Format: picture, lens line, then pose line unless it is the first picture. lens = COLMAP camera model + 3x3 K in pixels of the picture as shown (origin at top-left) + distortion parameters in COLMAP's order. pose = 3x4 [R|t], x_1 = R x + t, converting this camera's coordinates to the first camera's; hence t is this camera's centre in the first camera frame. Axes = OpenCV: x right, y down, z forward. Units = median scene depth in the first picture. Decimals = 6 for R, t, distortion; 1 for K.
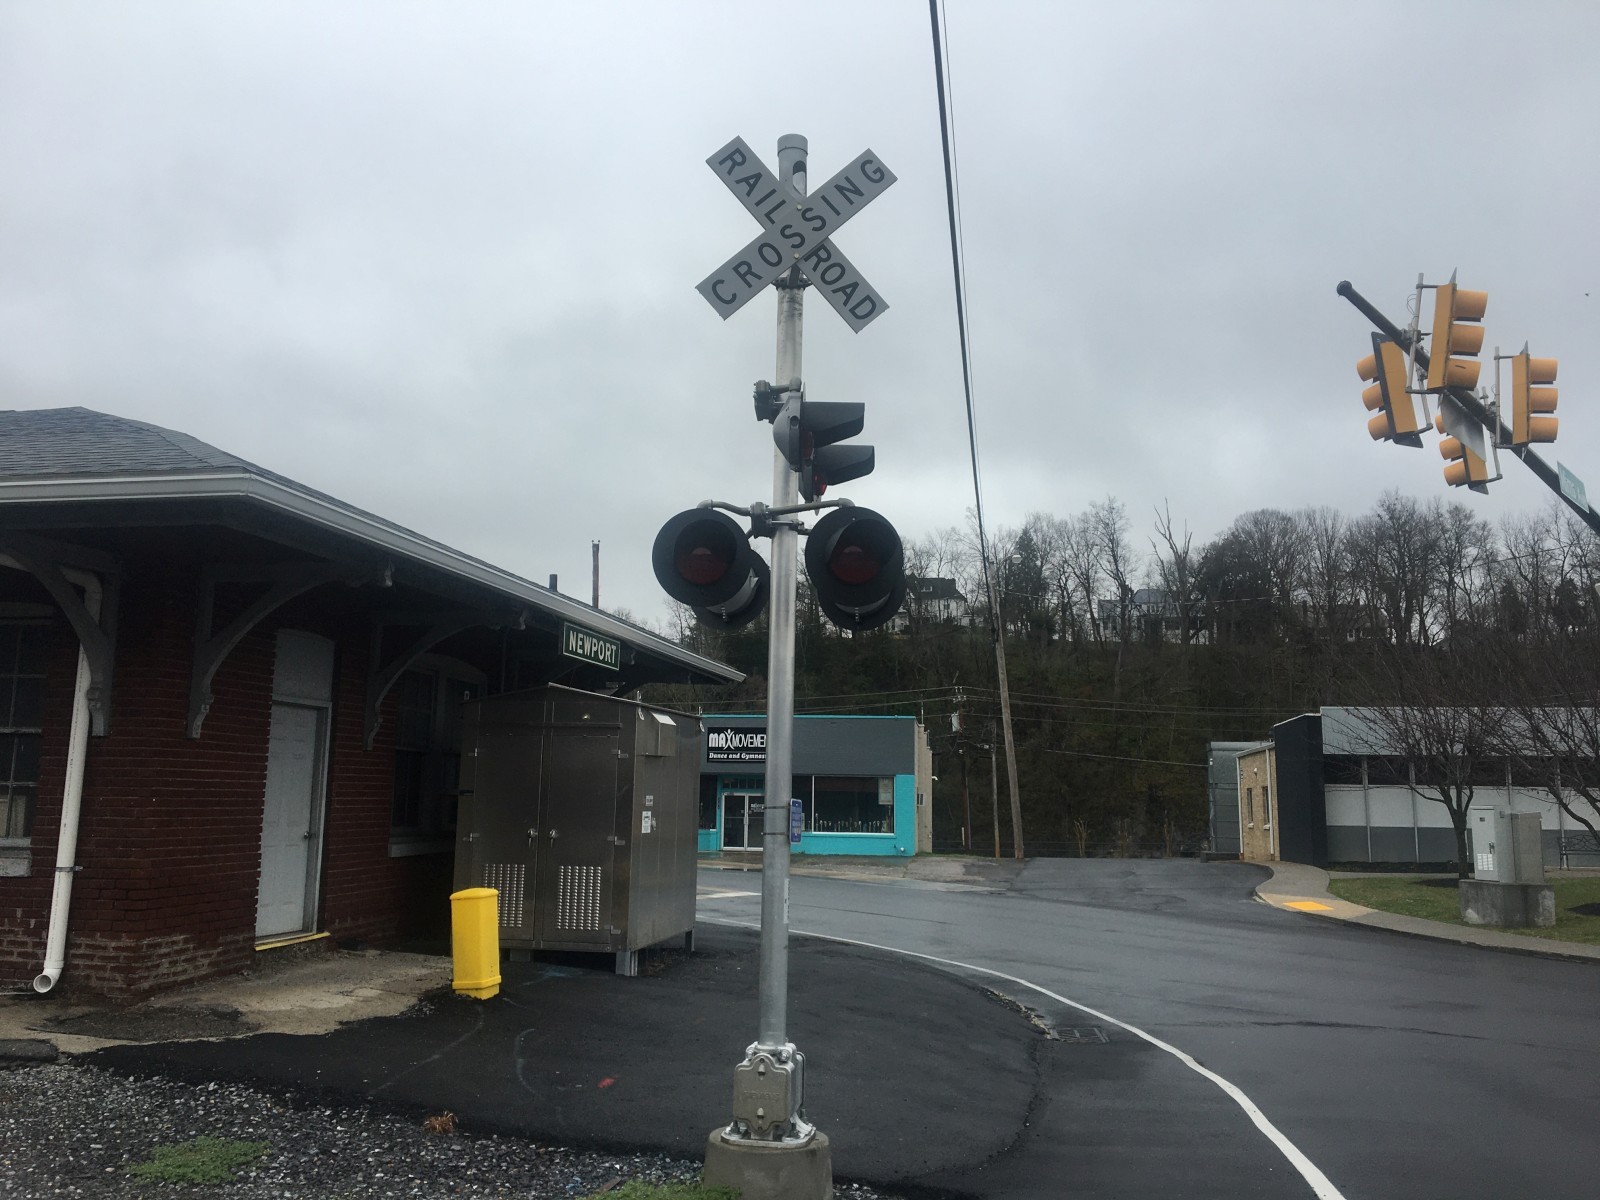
lens RADIAL K [[1336.3, 0, 797.5], [0, 1336.3, 611.2], [0, 0, 1]] dist [0.067504, -0.094768]
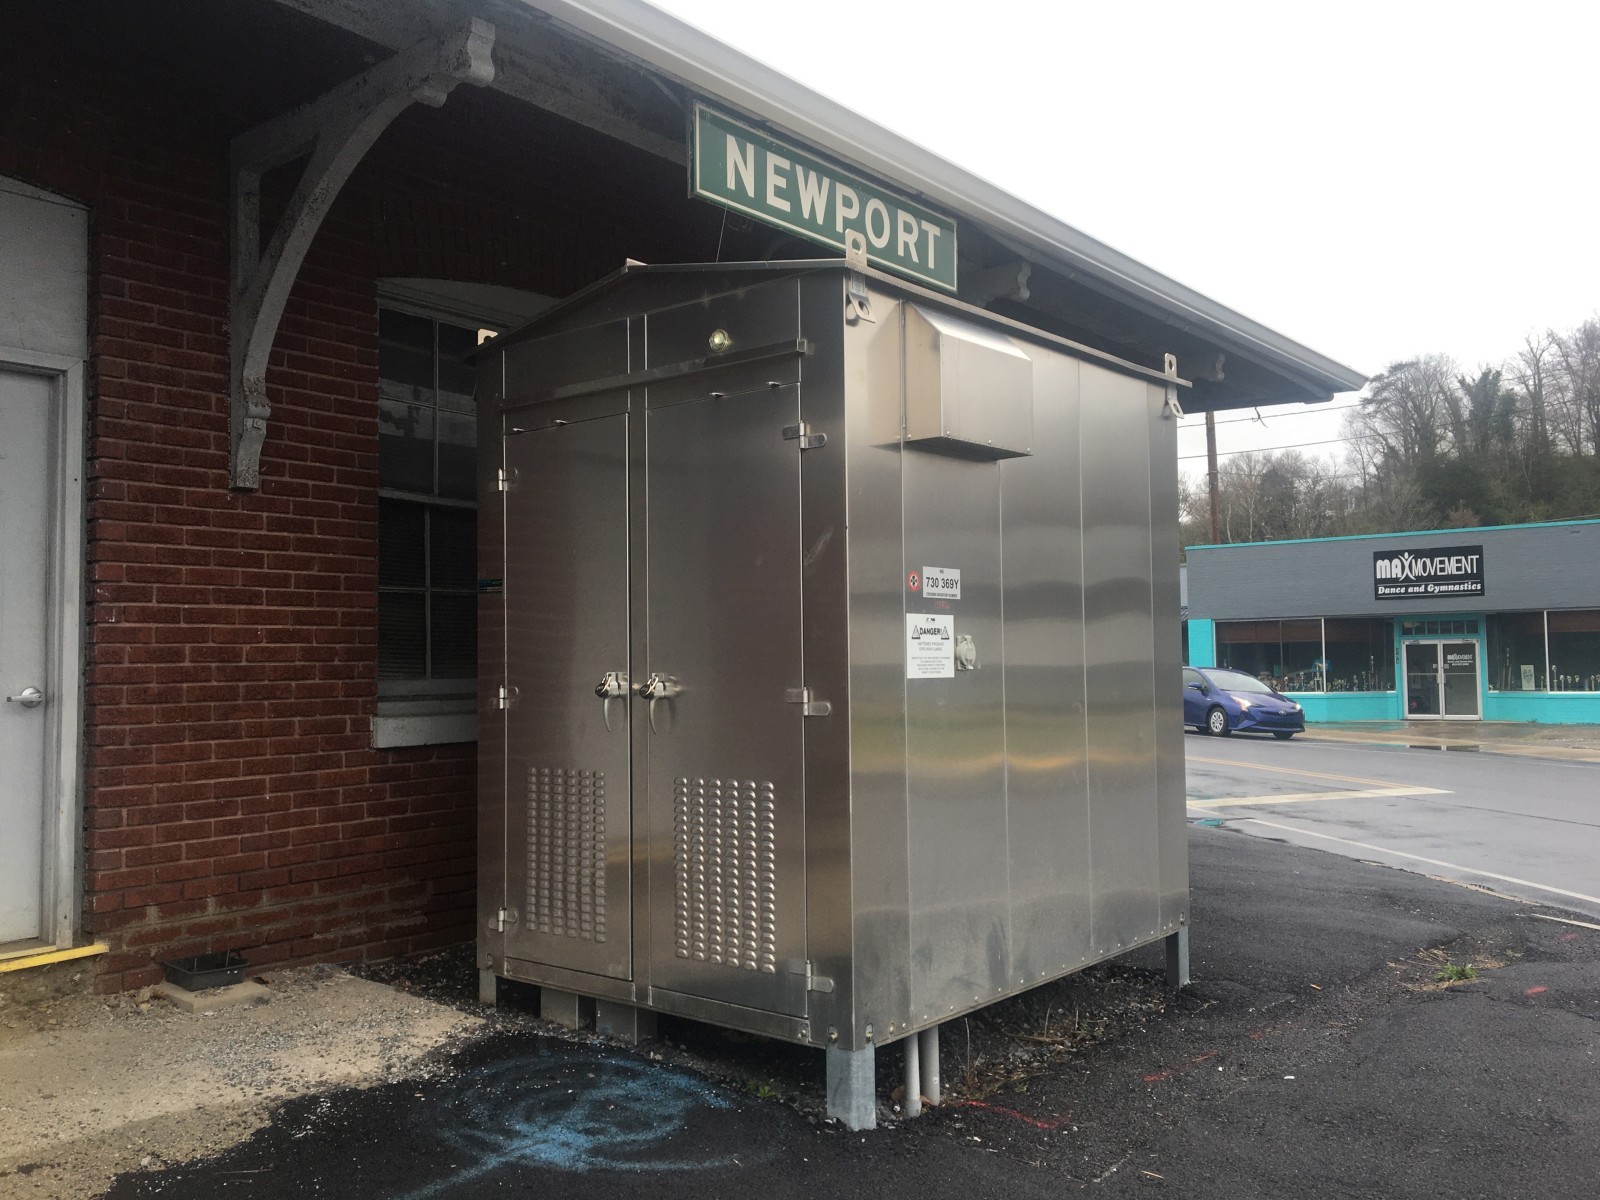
lens RADIAL K [[1336.3, 0, 798.4], [0, 1336.3, 607.1], [0, 0, 1]] dist [0.067504, -0.094768]
pose [[0.878783, -0.049499, -0.474648, 0.007390], [0.093392, 0.993213, 0.069330, 0.058736], [0.467994, -0.105254, 0.877441, 0.335154]]
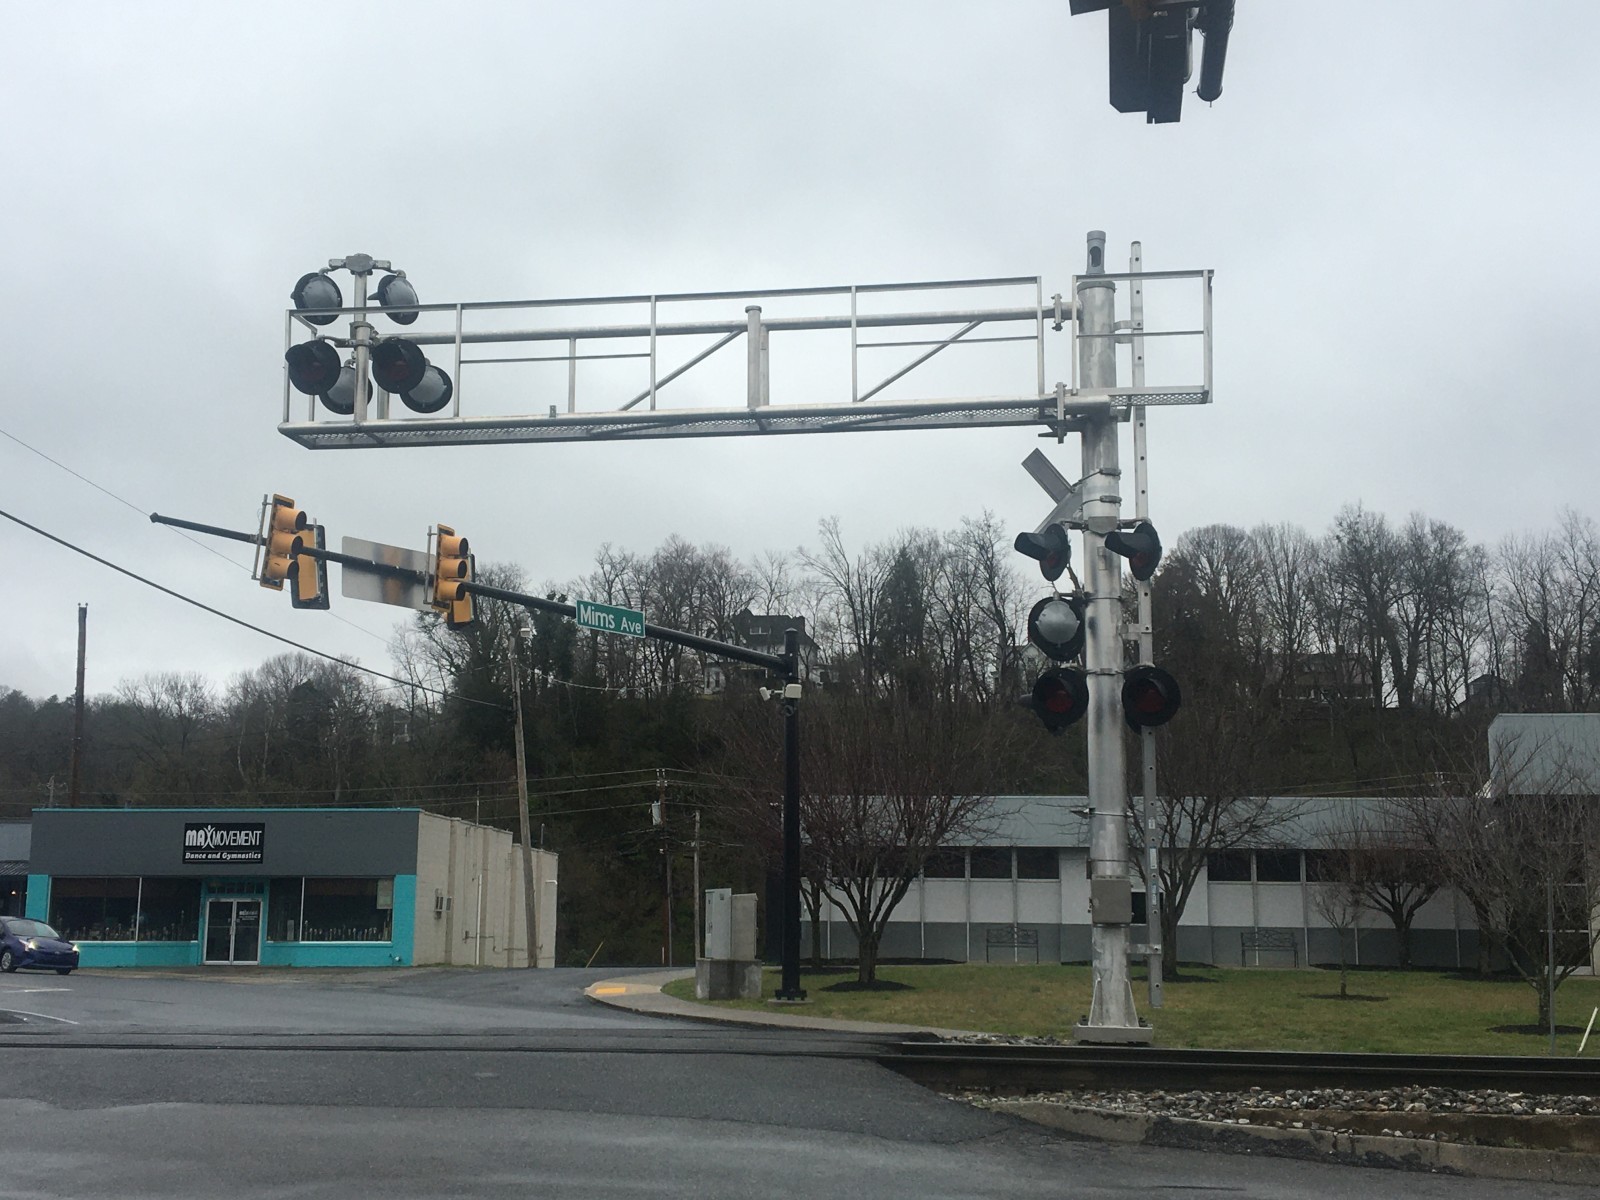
lens RADIAL K [[1942.1, 0, 798.8], [0, 1942.1, 619.7], [0, 0, 1]] dist [0.071229, 0.000000]
pose [[0.998500, 0.001953, 0.054716, 0.425171], [-0.001087, 0.999874, -0.015862, -0.043339], [-0.054740, 0.015779, 0.998376, -0.494538]]
